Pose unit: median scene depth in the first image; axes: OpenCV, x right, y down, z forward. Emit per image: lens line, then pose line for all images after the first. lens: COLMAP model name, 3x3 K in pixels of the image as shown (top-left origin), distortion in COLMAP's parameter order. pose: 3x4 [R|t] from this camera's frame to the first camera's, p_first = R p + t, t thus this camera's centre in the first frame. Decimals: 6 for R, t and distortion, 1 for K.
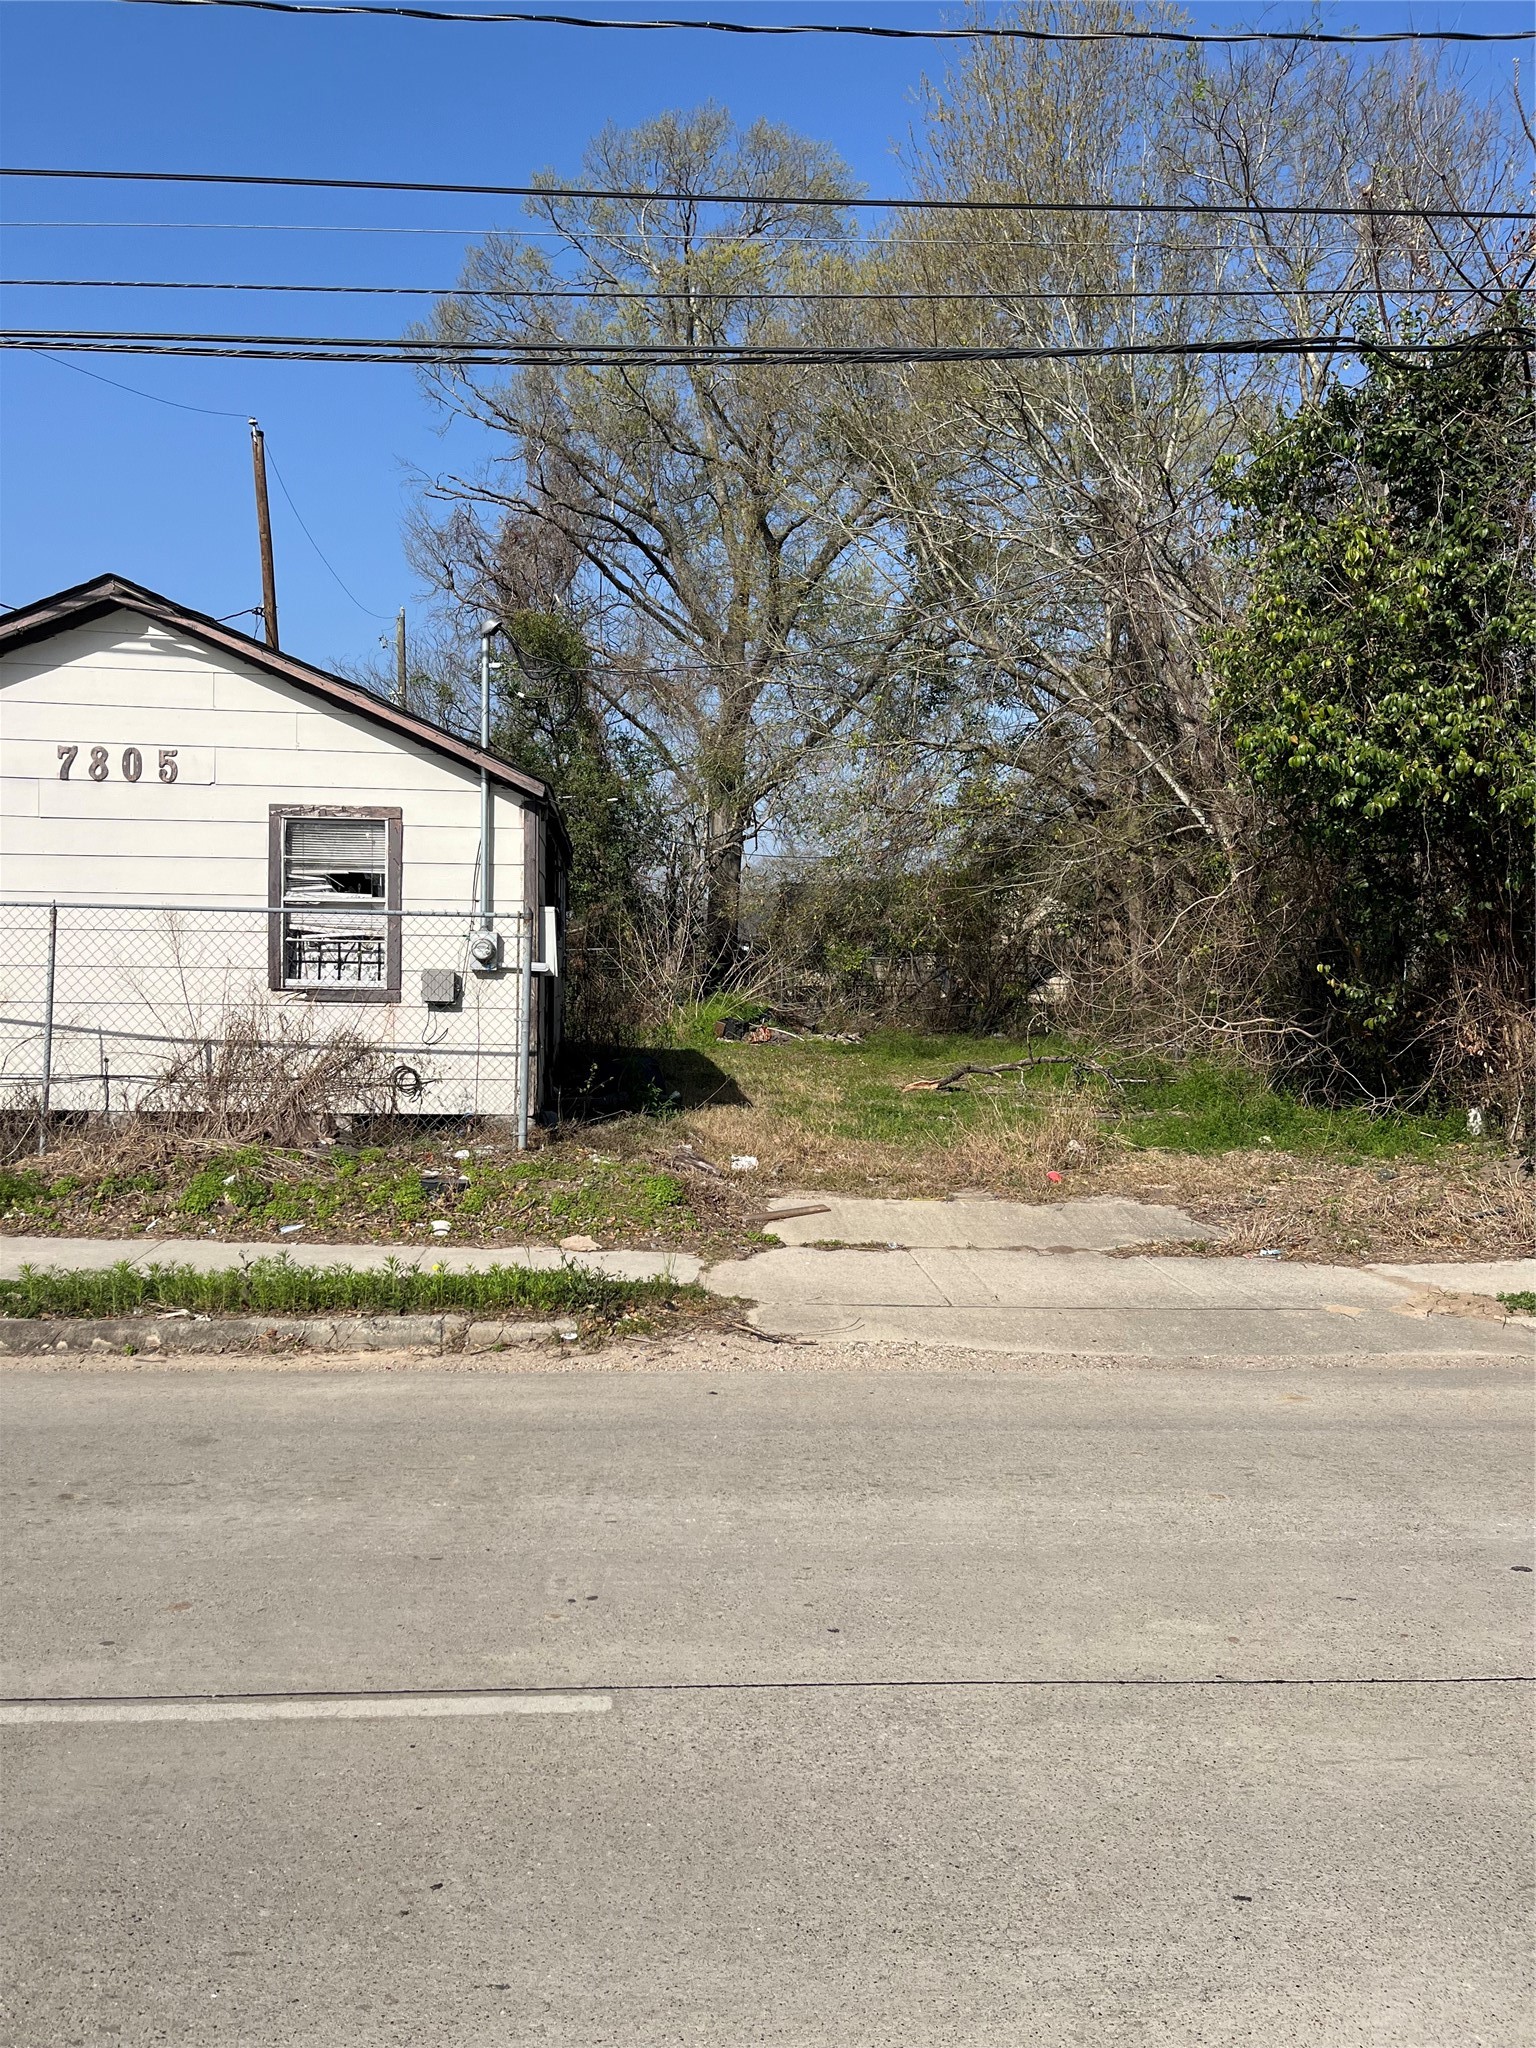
lens RADIAL K [[1562.2, 0, 768.8], [0, 1562.2, 1026.1], [0, 0, 1]] dist [0.045673, -0.047891]
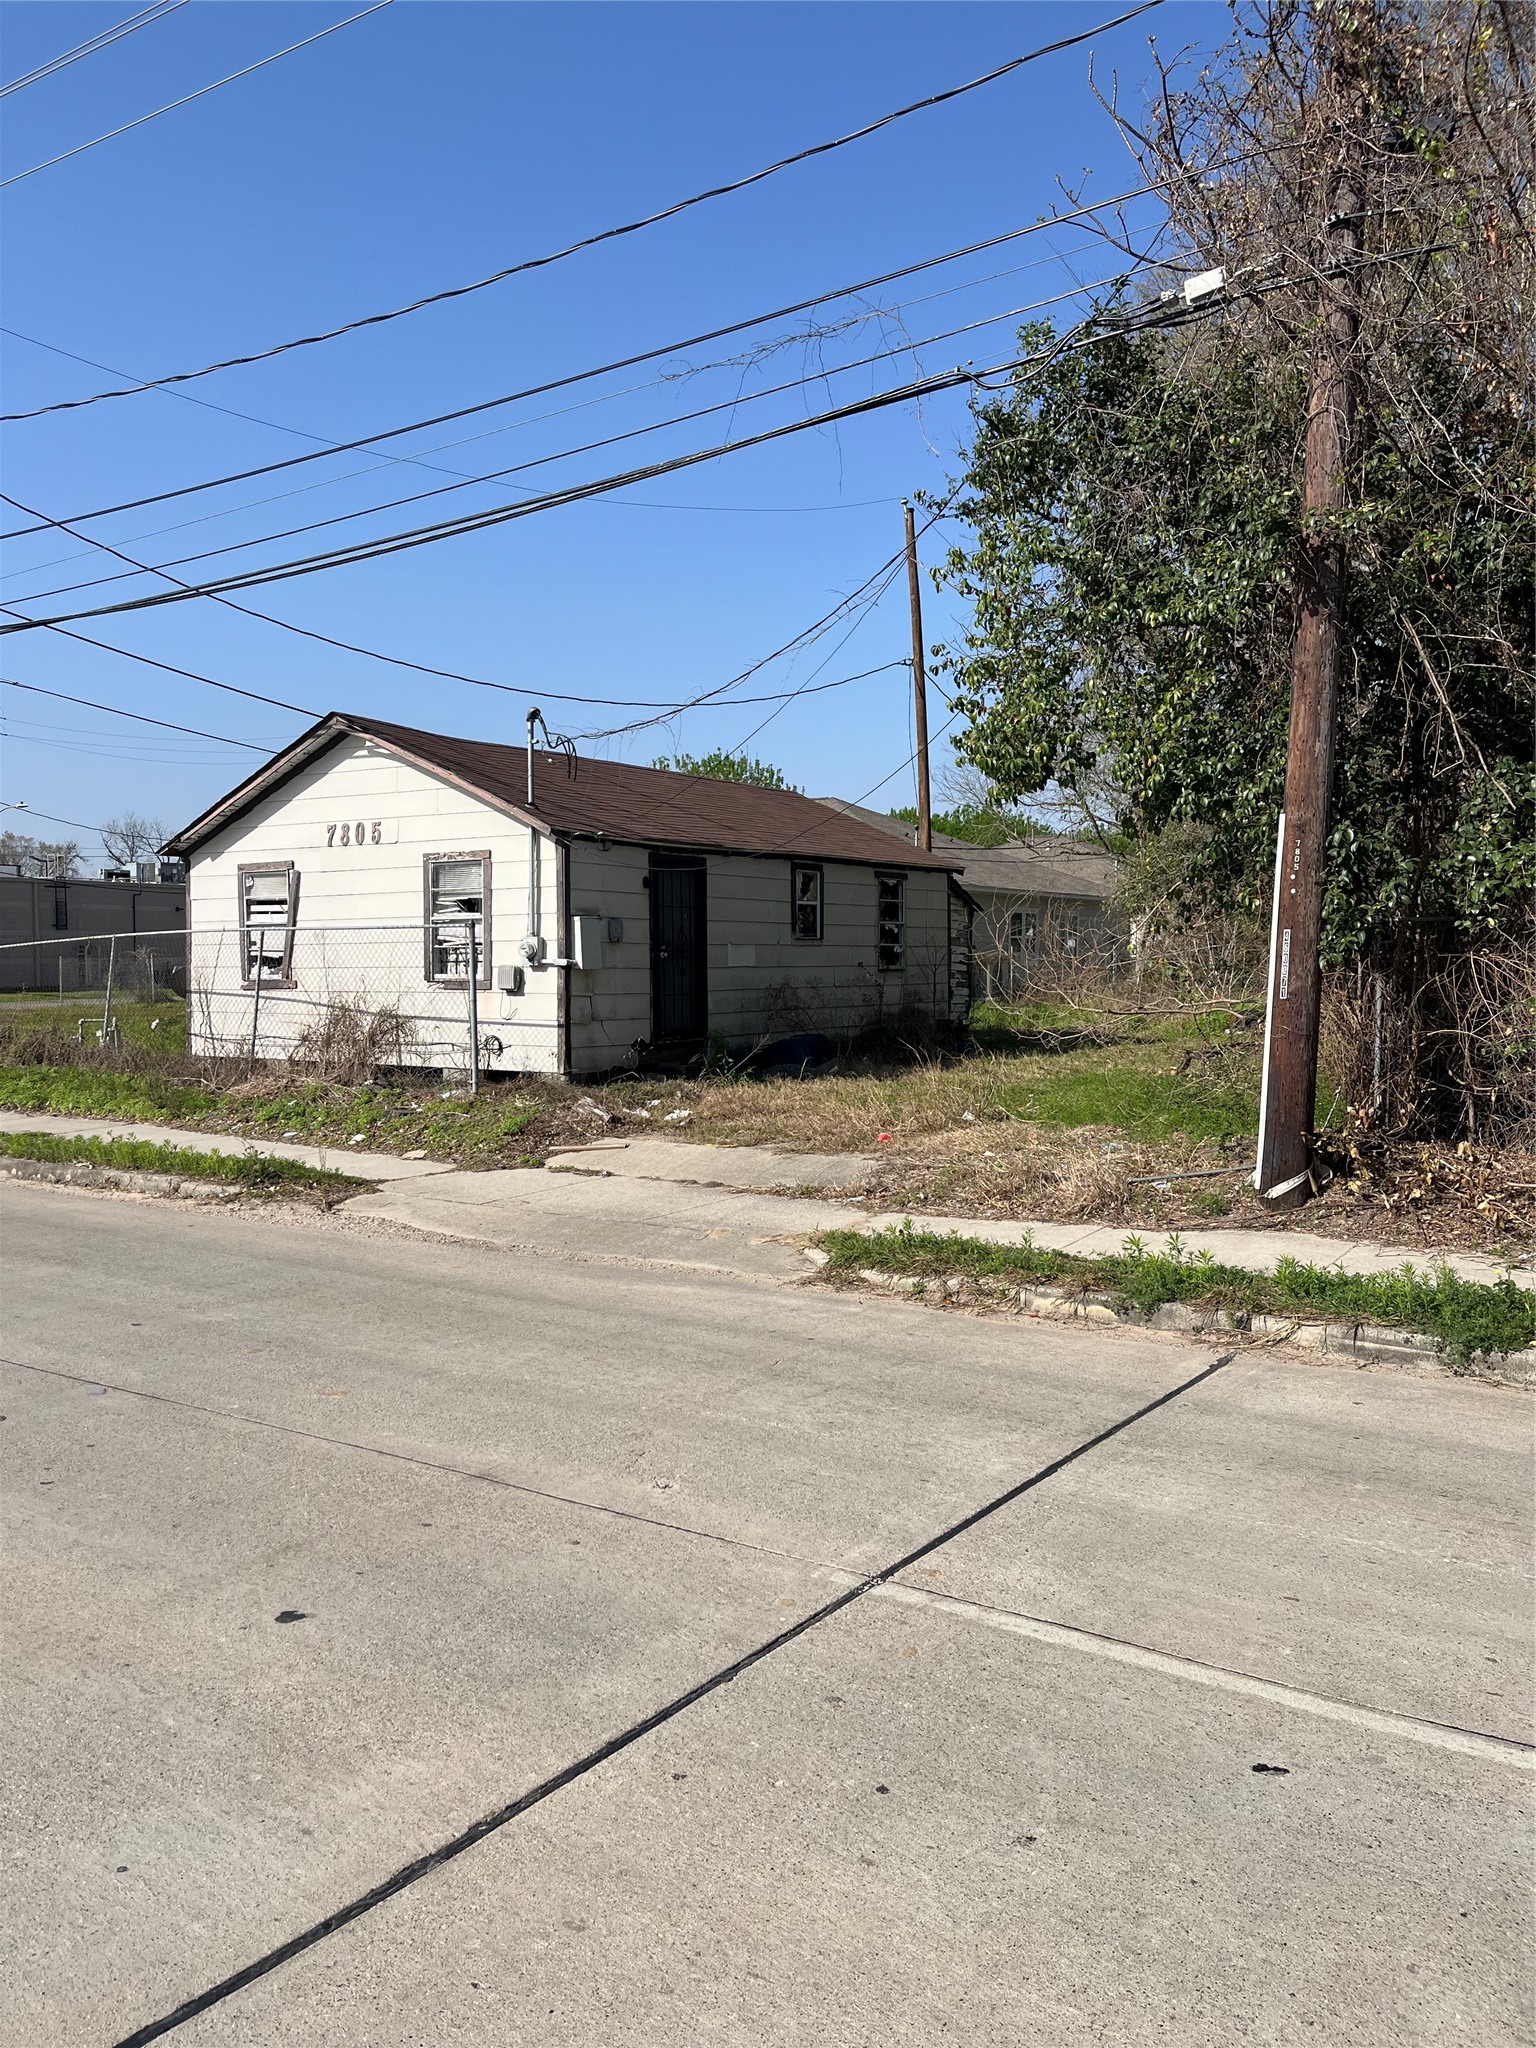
lens RADIAL K [[1562.2, 0, 769.8], [0, 1562.2, 1029.1], [0, 0, 1]] dist [0.045673, -0.047891]
pose [[0.785876, 0.005651, -0.618359, 0.831237], [-0.004731, 0.999984, 0.003127, 0.014795], [0.618367, 0.000468, 0.785890, 0.059247]]
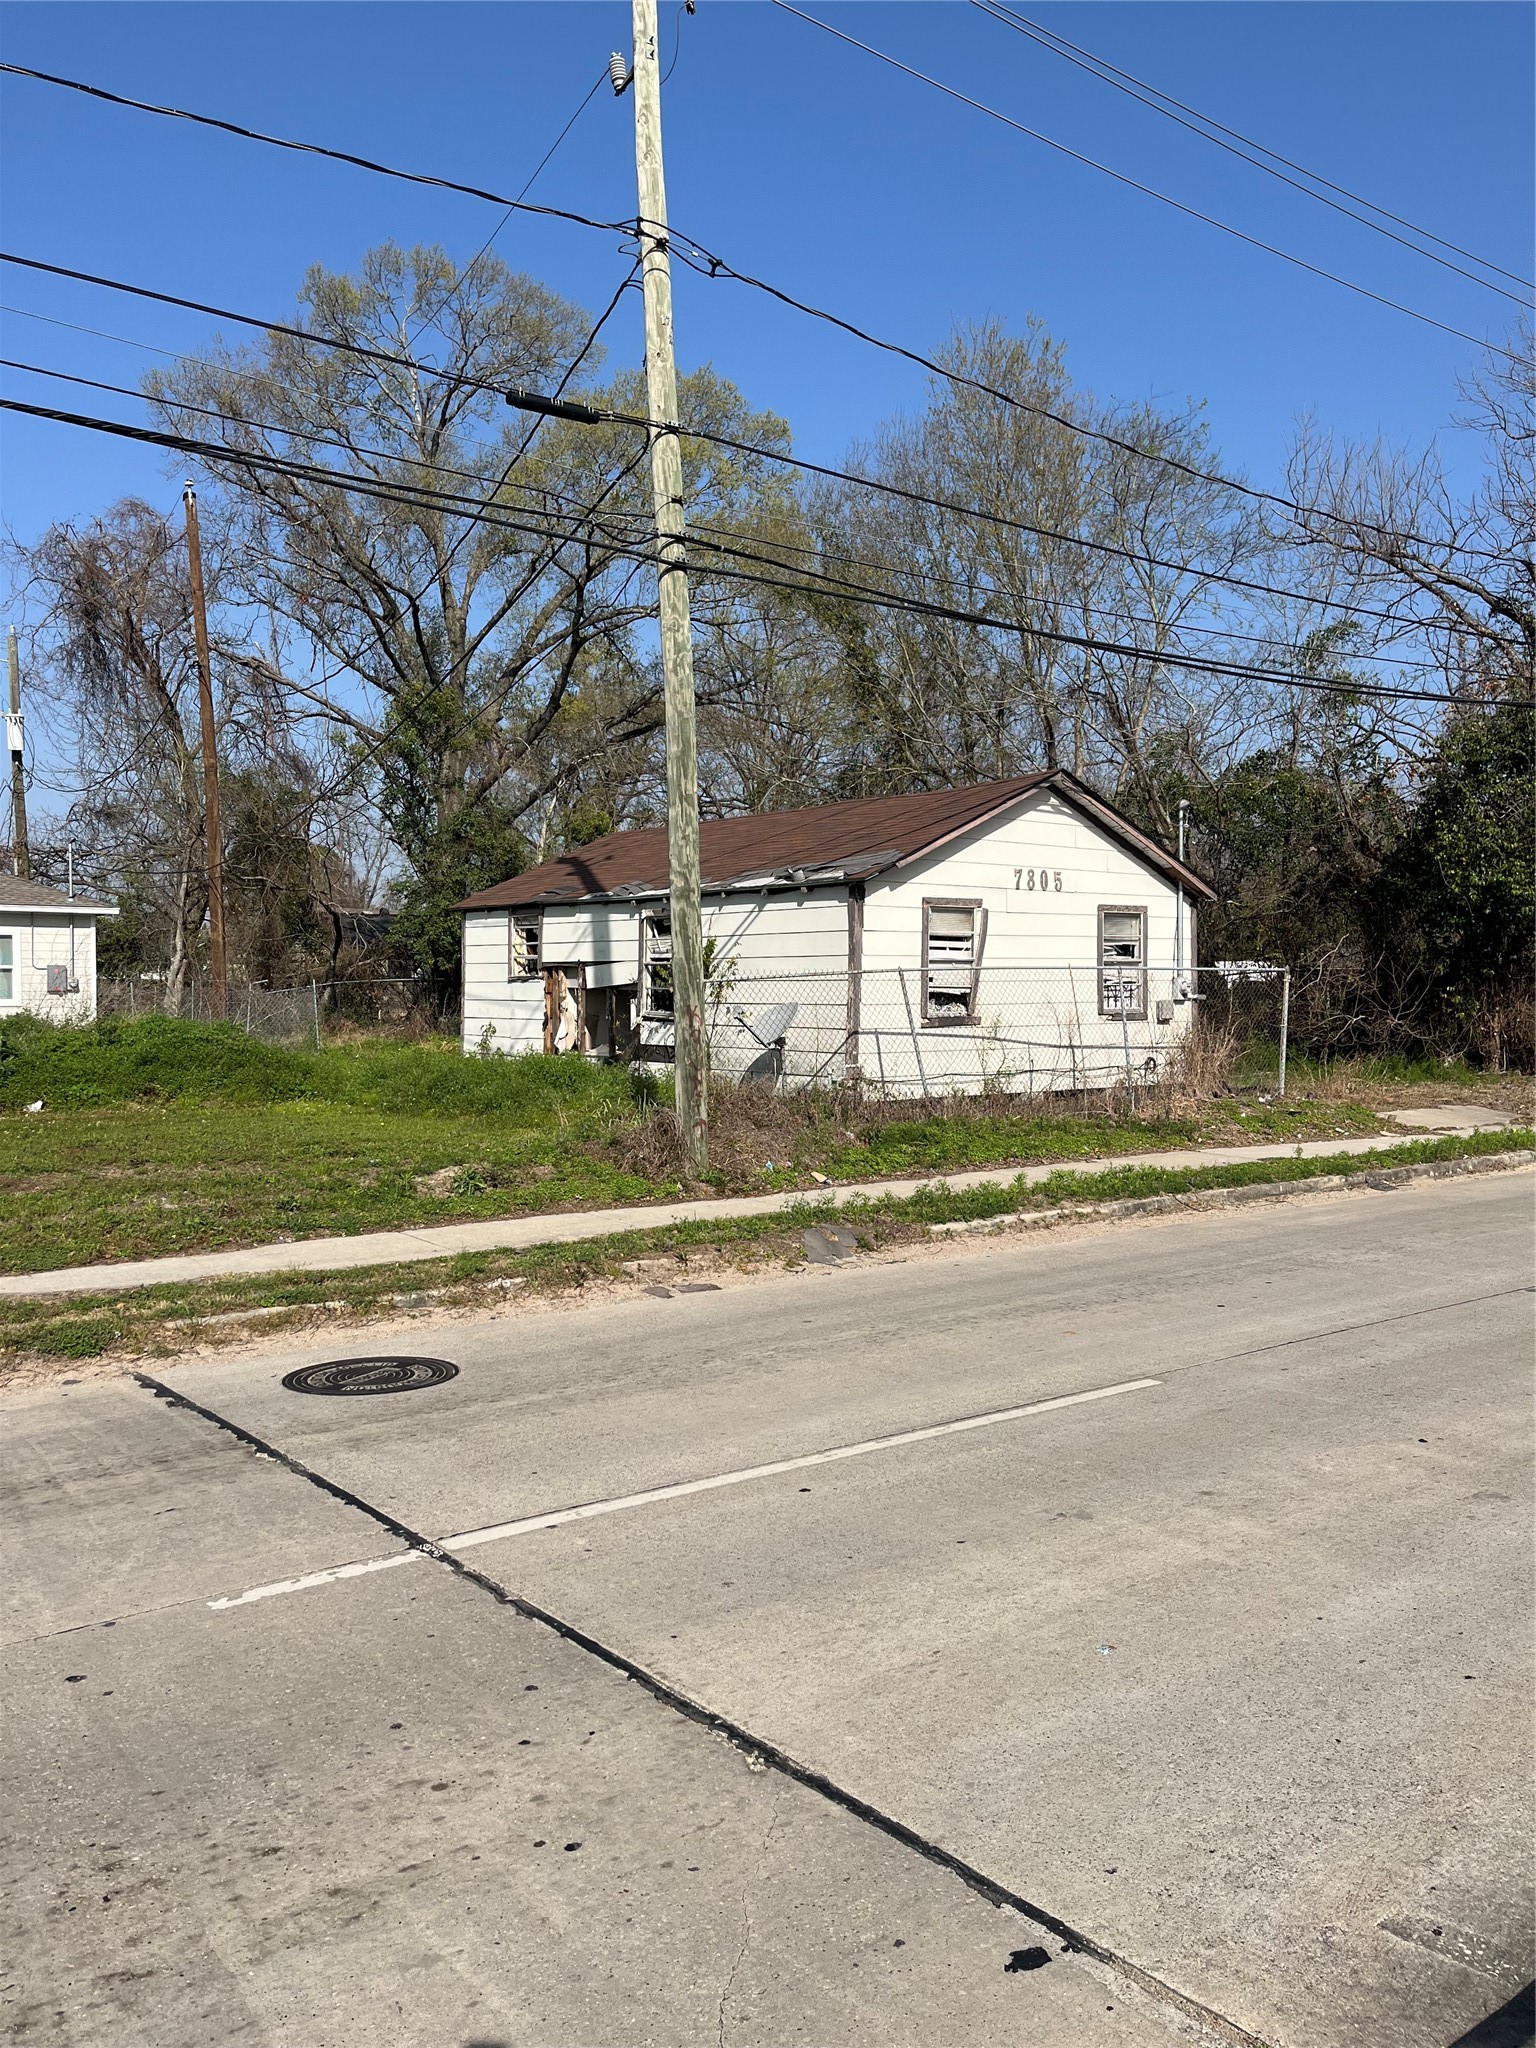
lens RADIAL K [[1562.2, 0, 775.6], [0, 1562.2, 1019.0], [0, 0, 1]] dist [0.045673, -0.047891]
pose [[0.835369, -0.032050, 0.548755, -1.531601], [0.039374, 0.999223, -0.001580, -0.029654], [-0.548278, 0.022926, 0.835982, -0.210361]]
